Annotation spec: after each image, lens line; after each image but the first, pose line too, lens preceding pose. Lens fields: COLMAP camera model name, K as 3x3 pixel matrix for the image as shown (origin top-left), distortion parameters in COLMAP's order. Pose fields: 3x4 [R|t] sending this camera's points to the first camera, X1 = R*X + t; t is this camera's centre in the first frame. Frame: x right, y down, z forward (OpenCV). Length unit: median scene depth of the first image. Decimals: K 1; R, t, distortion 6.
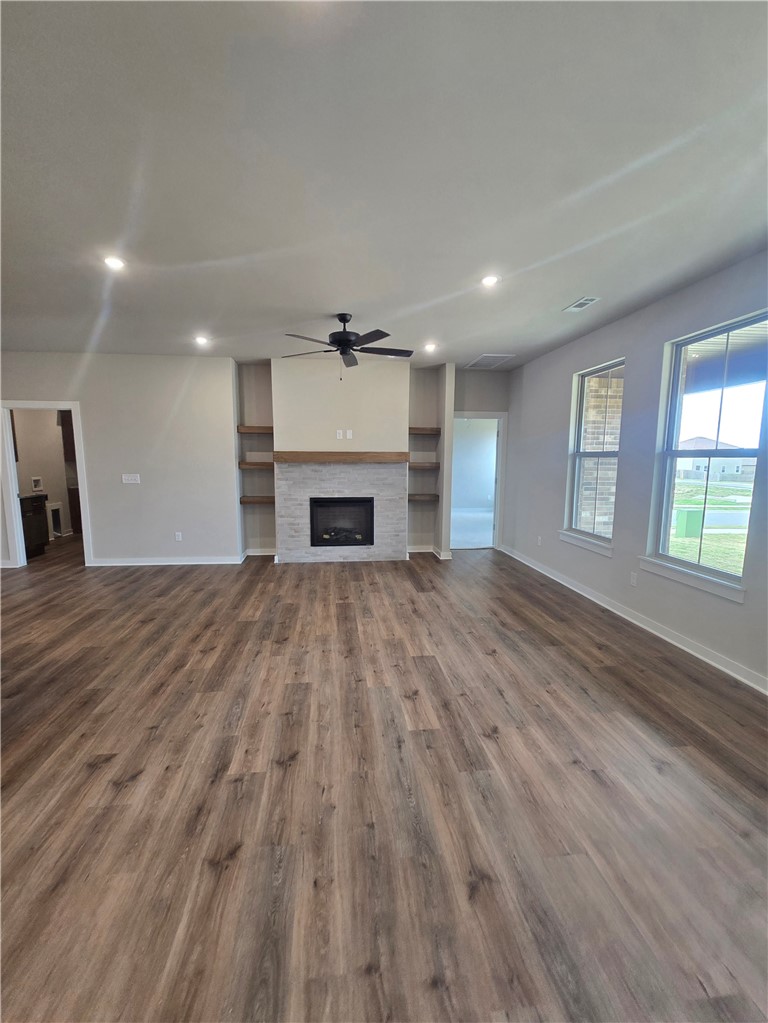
lens RADIAL K [[438.3, 0, 388.8], [0, 438.3, 517.9], [0, 0, 1]] dist [-0.006180, 0.000543]
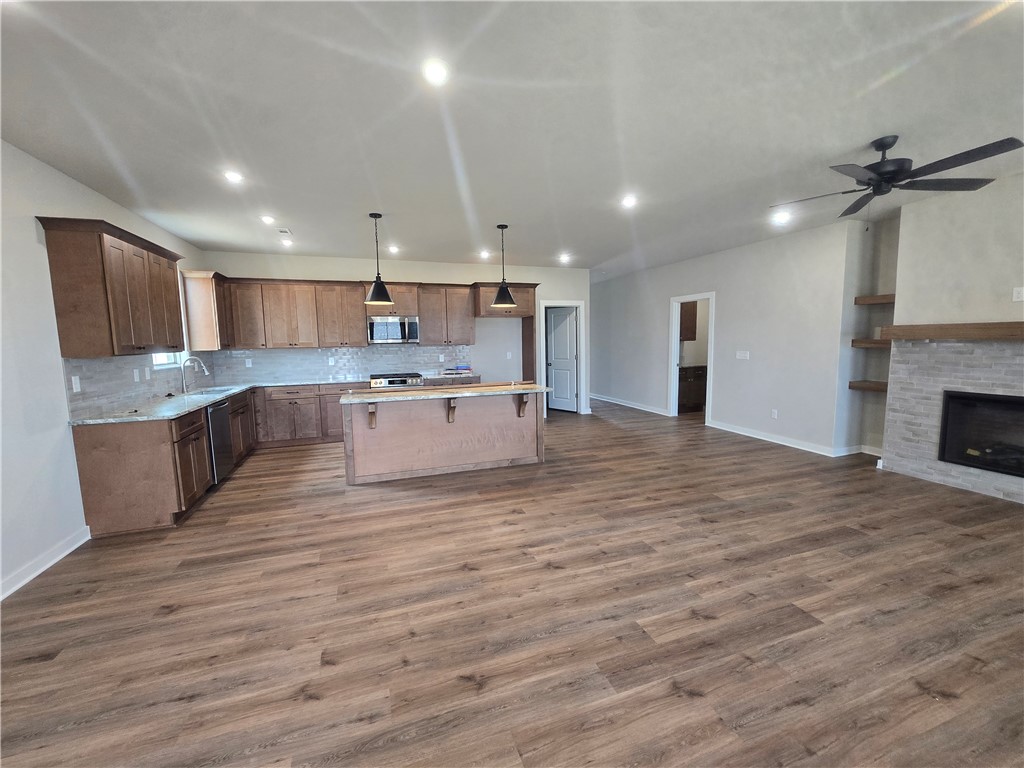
lens RADIAL K [[438.8, 0, 521.4], [0, 438.8, 383.2], [0, 0, 1]] dist [-0.006180, 0.000543]
pose [[0.211893, 0.089574, -0.973179, 0.624418], [-0.115306, 0.991127, 0.066120, -0.046043], [0.970467, 0.098203, 0.220341, 0.352326]]
